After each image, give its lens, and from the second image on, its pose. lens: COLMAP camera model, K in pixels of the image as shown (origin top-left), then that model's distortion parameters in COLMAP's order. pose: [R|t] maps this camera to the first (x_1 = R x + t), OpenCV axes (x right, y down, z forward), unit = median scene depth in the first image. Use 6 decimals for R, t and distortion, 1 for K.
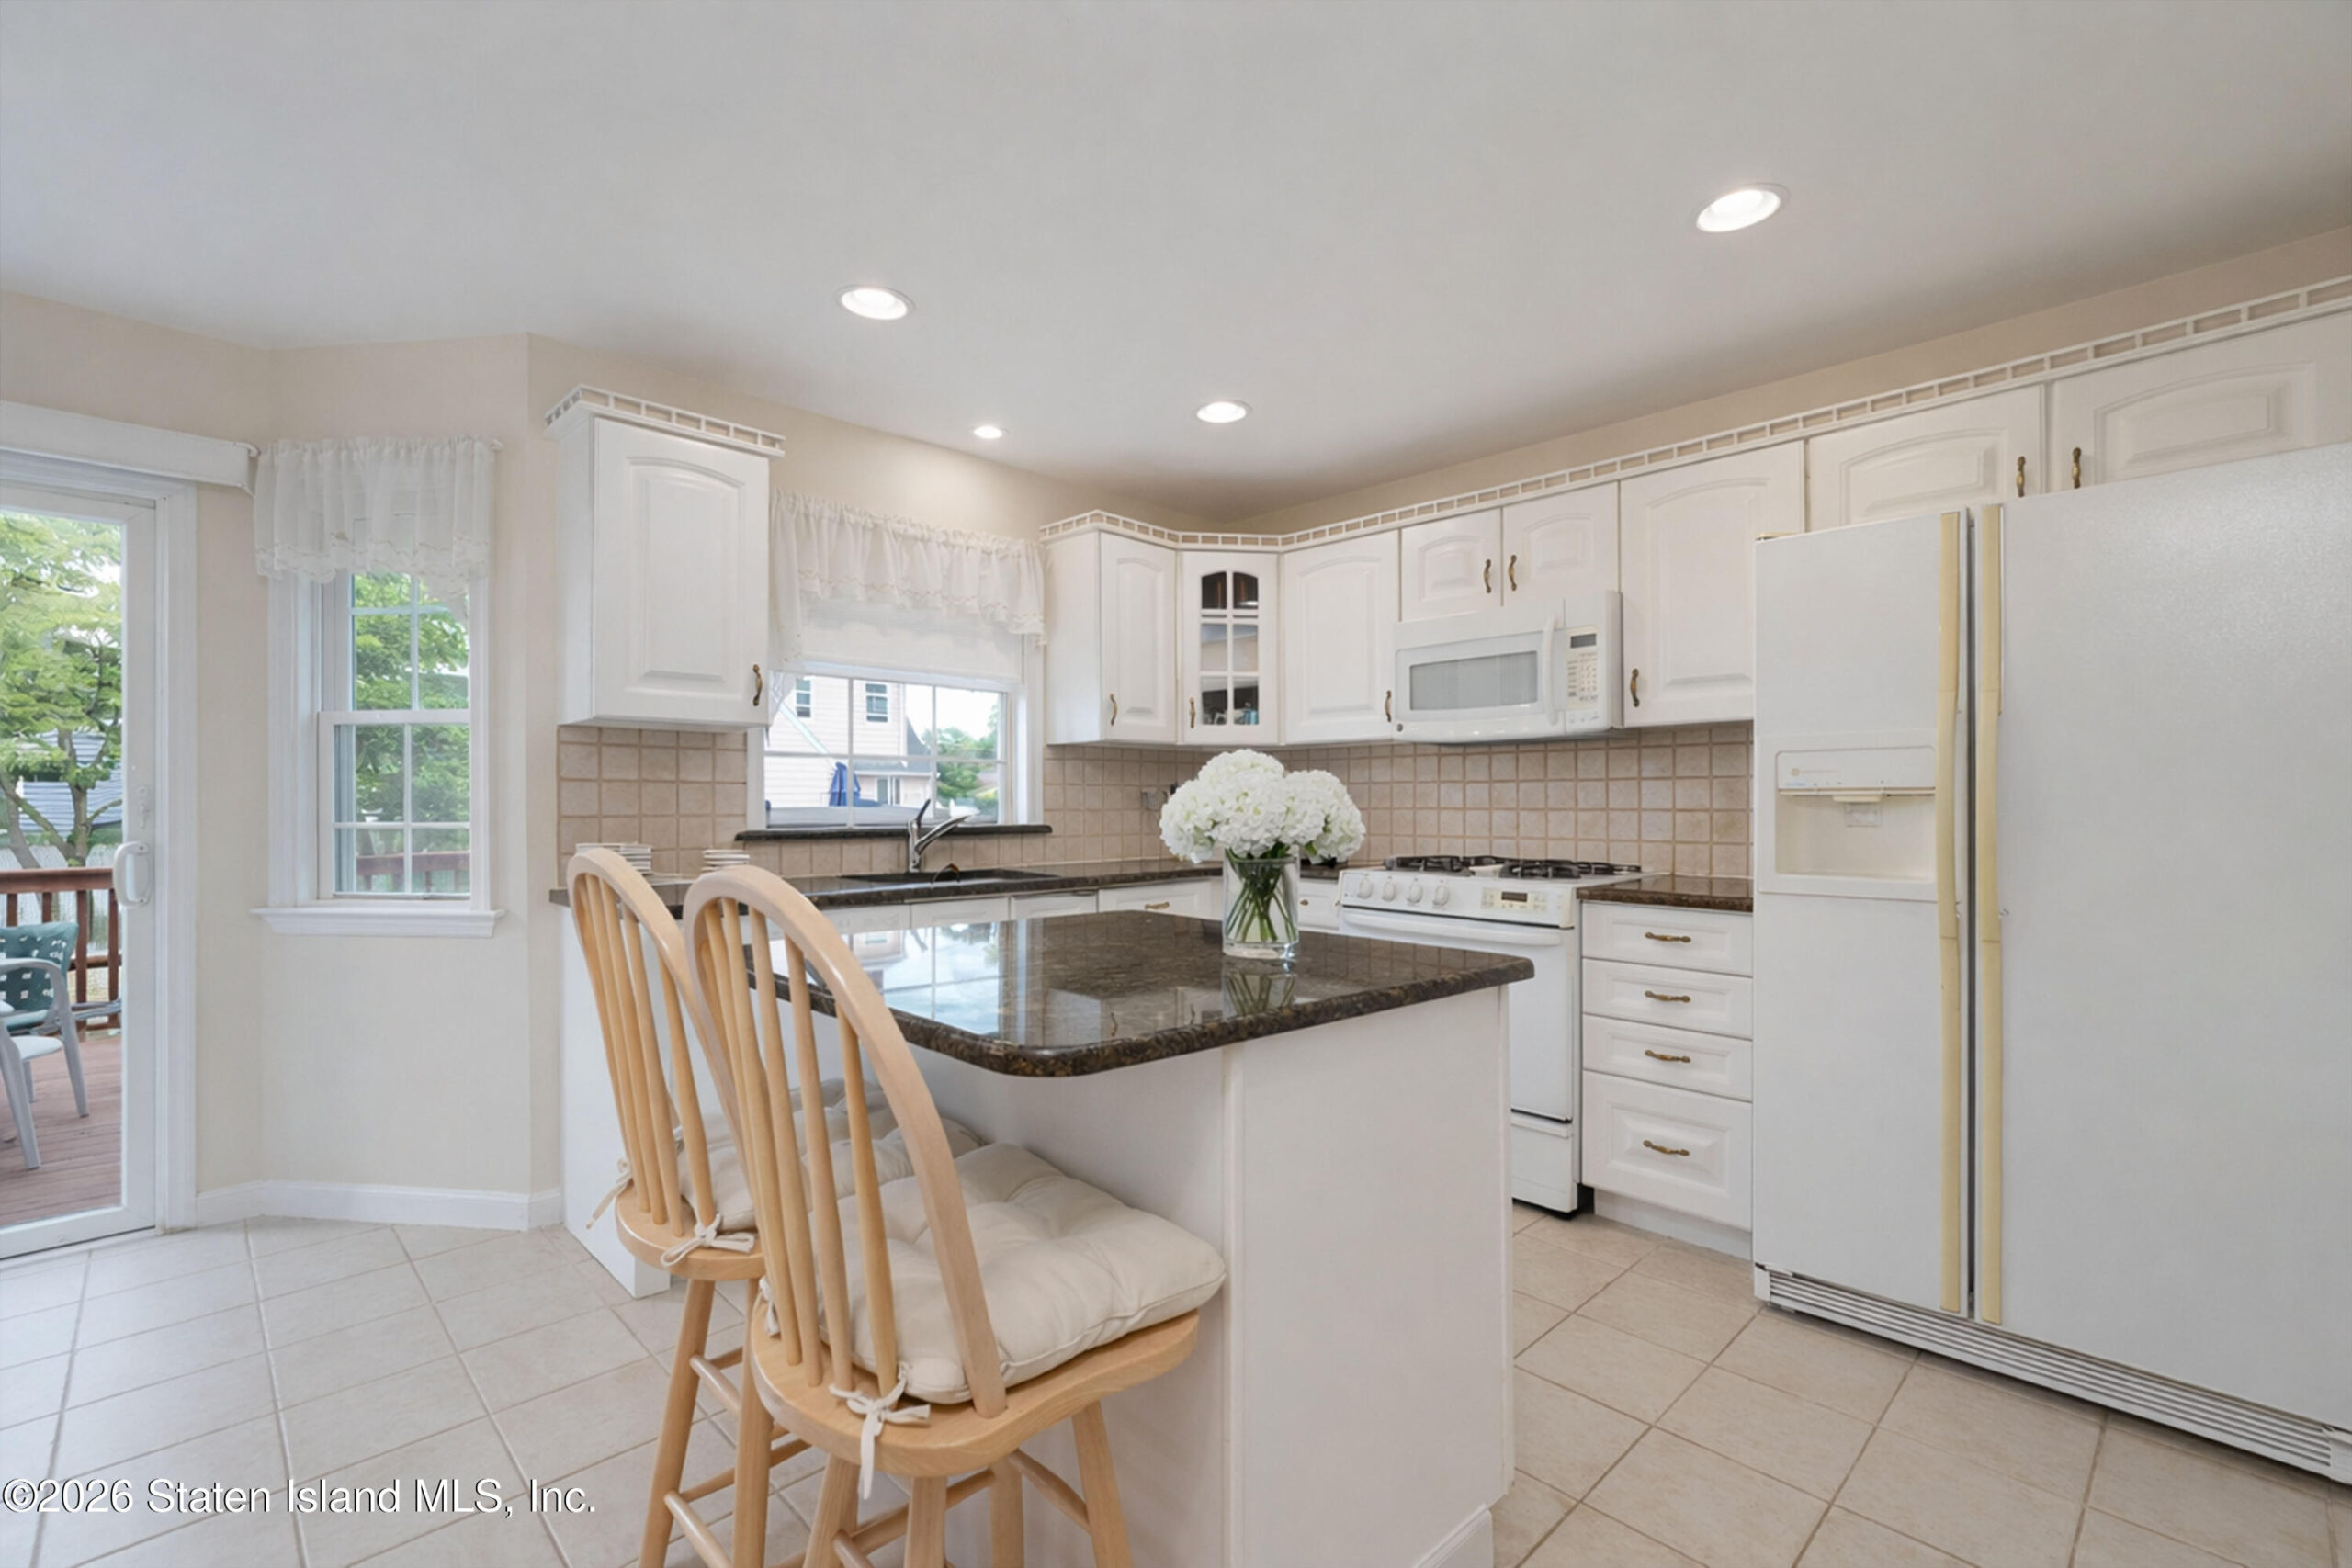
lens RADIAL K [[1050.0, 0, 1190.8], [0, 1050.0, 789.7], [0, 0, 1]] dist [-0.000555, -0.001538]
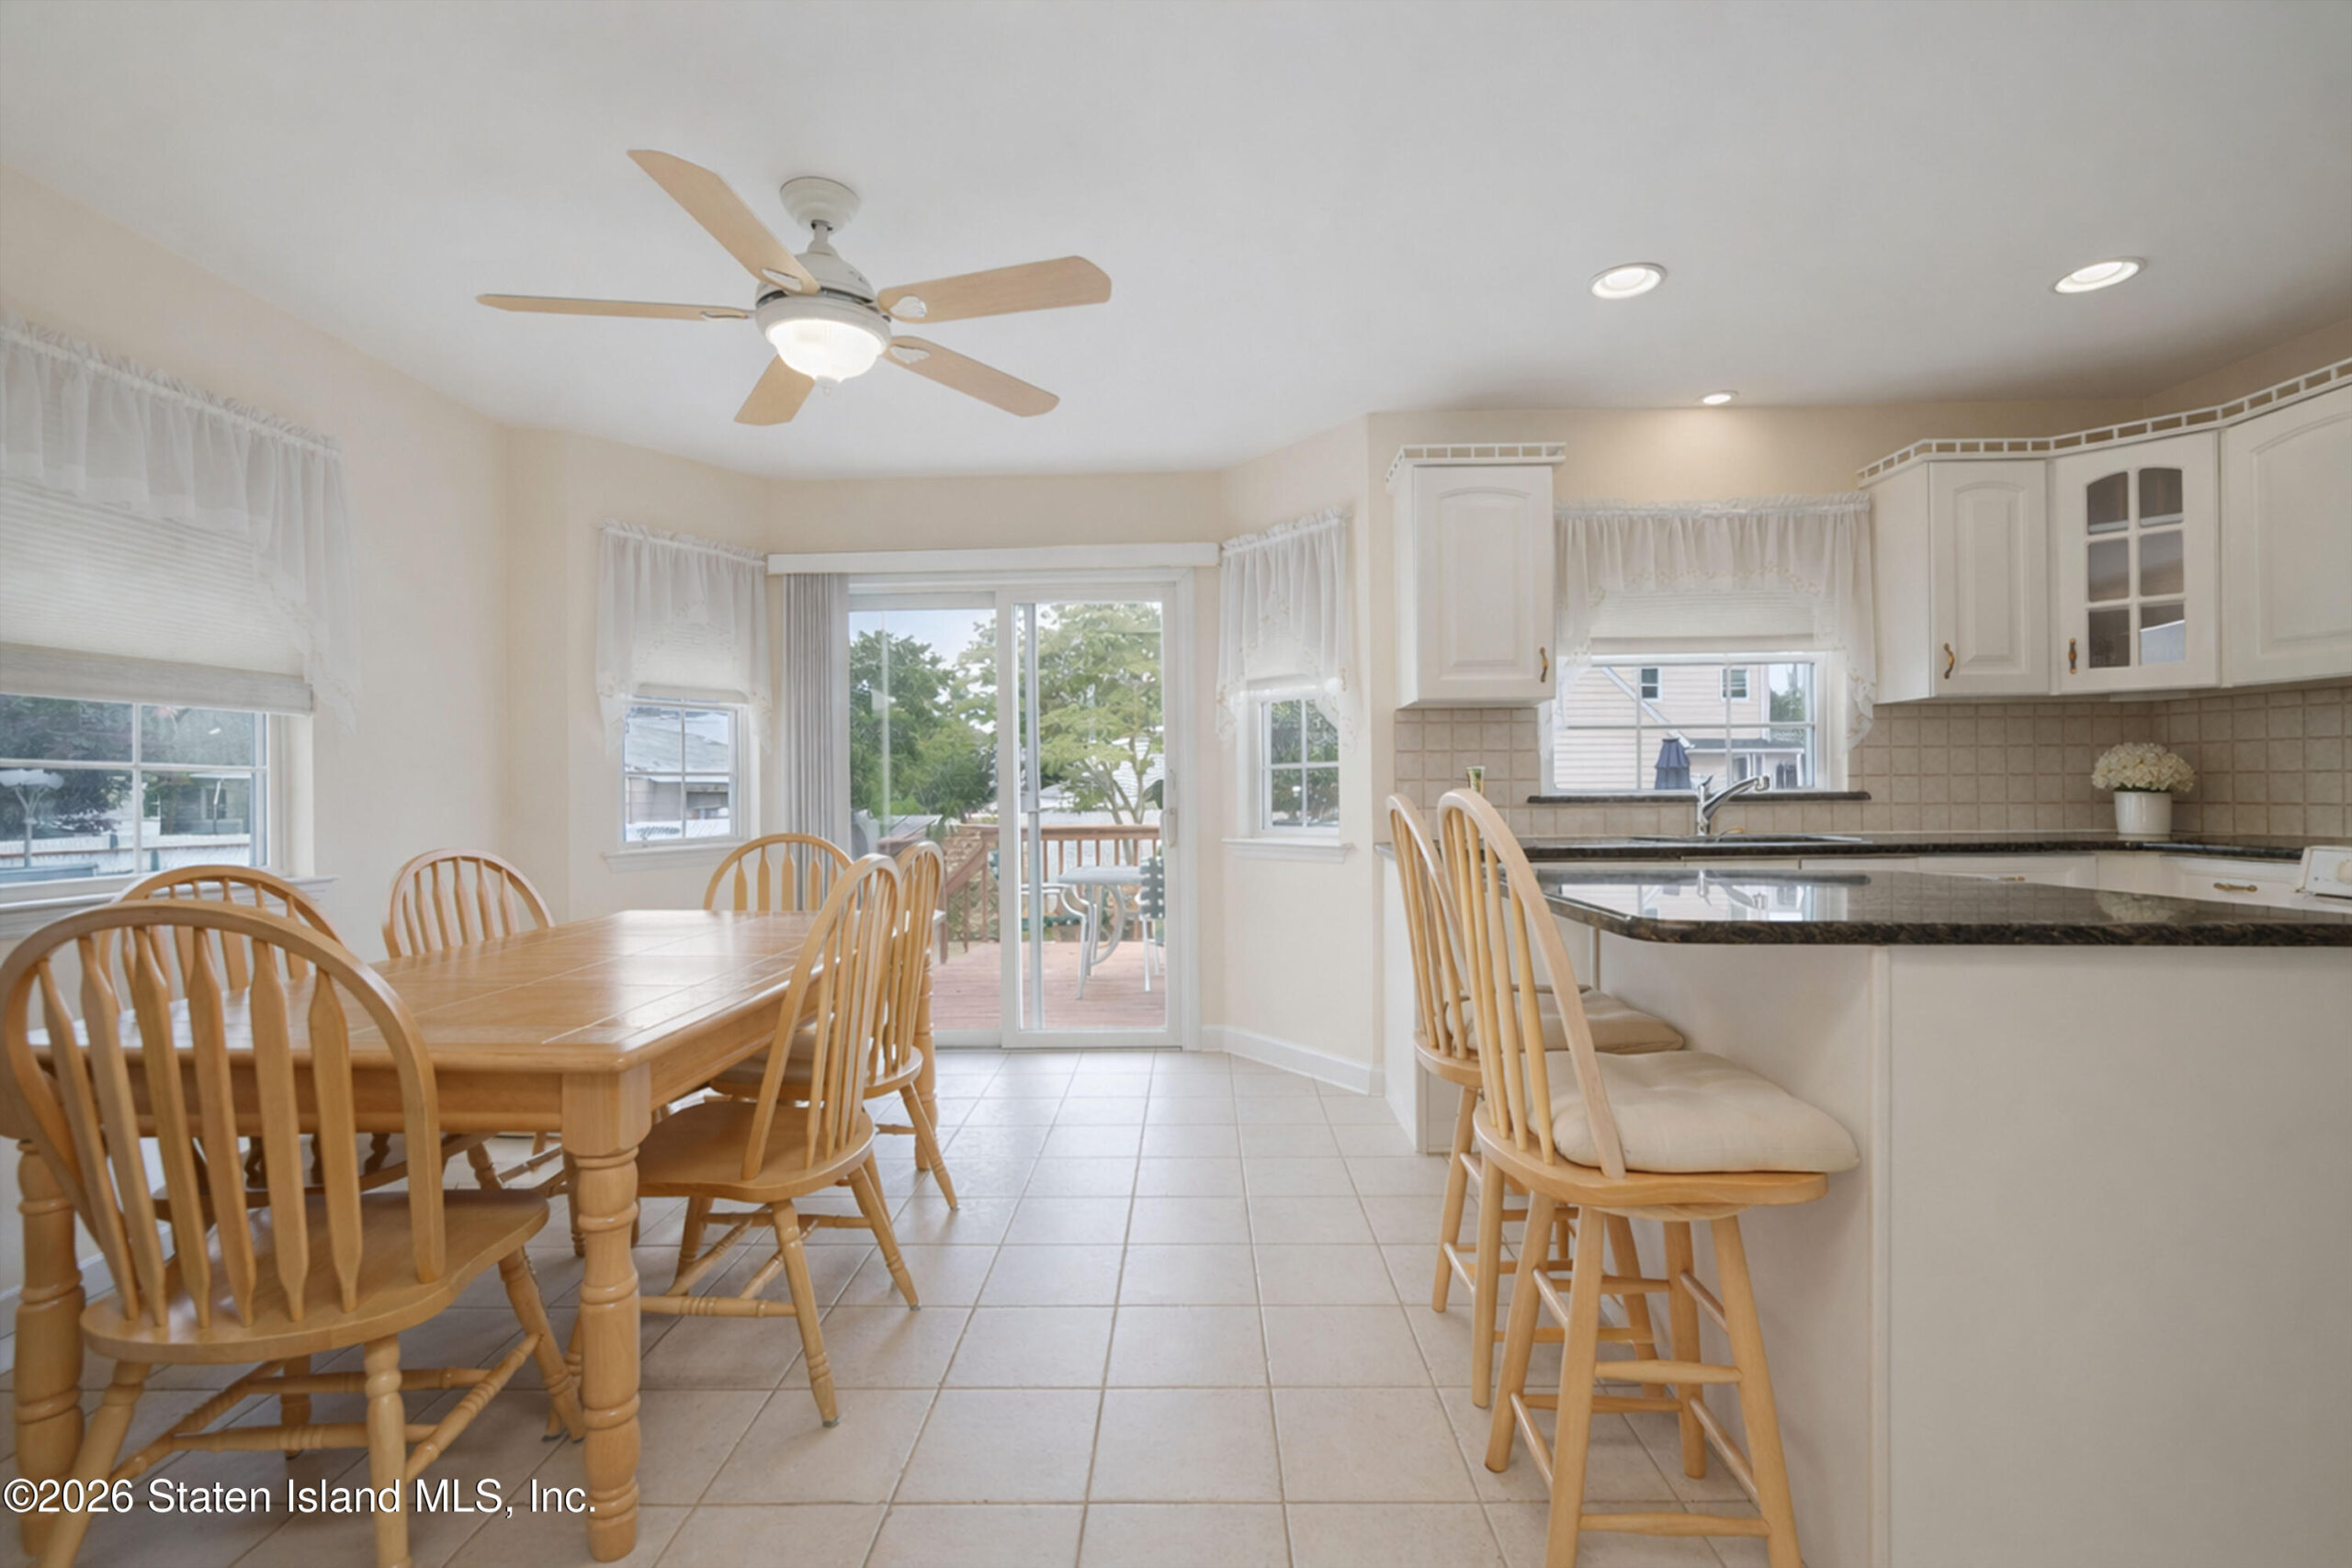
lens RADIAL K [[1050.0, 0, 1159.9], [0, 1050.0, 792.3], [0, 0, 1]] dist [-0.000555, -0.001538]
pose [[0.699177, -0.001997, -0.714946, 0.100145], [0.014446, 0.999831, 0.011334, 0.017682], [0.714803, -0.018252, 0.699088, -0.098790]]
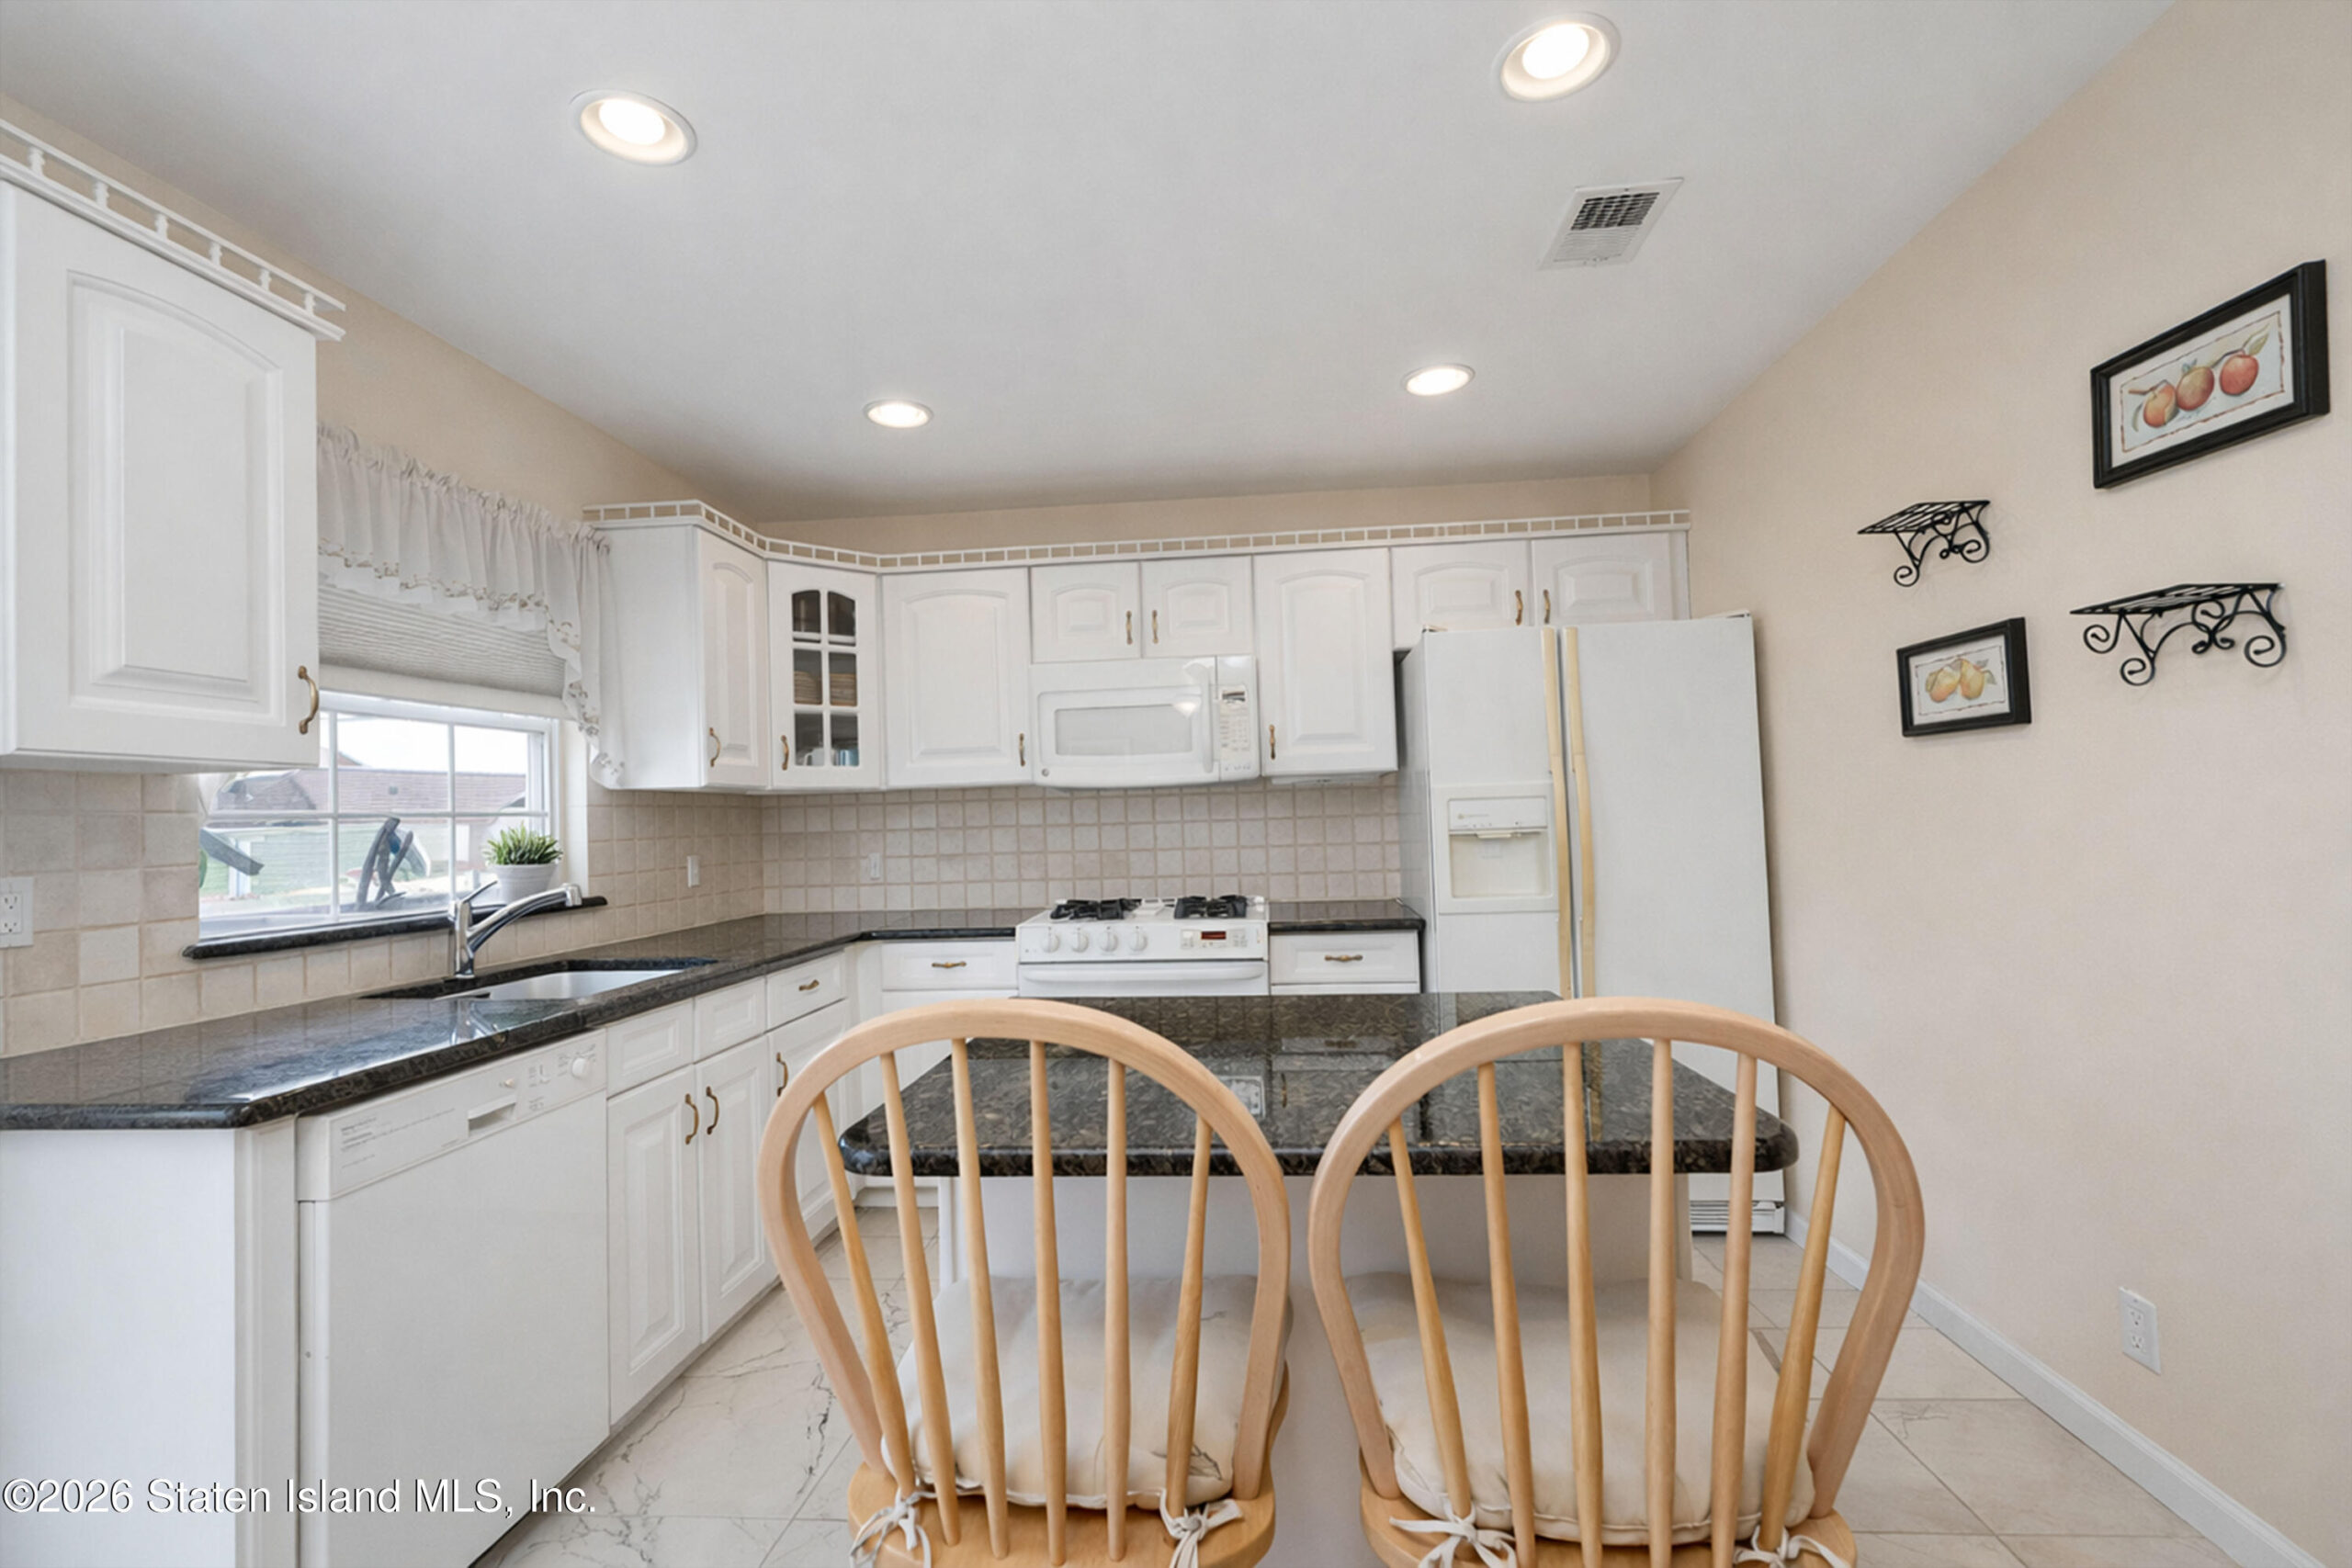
lens RADIAL K [[1050.0, 0, 1165.6], [0, 1050.0, 772.7], [0, 0, 1]] dist [-0.000555, -0.001538]
pose [[0.770519, 0.008473, 0.637360, -0.339697], [0.022570, 0.998922, -0.040565, -0.016794], [-0.637017, 0.045642, 0.769497, 0.173986]]
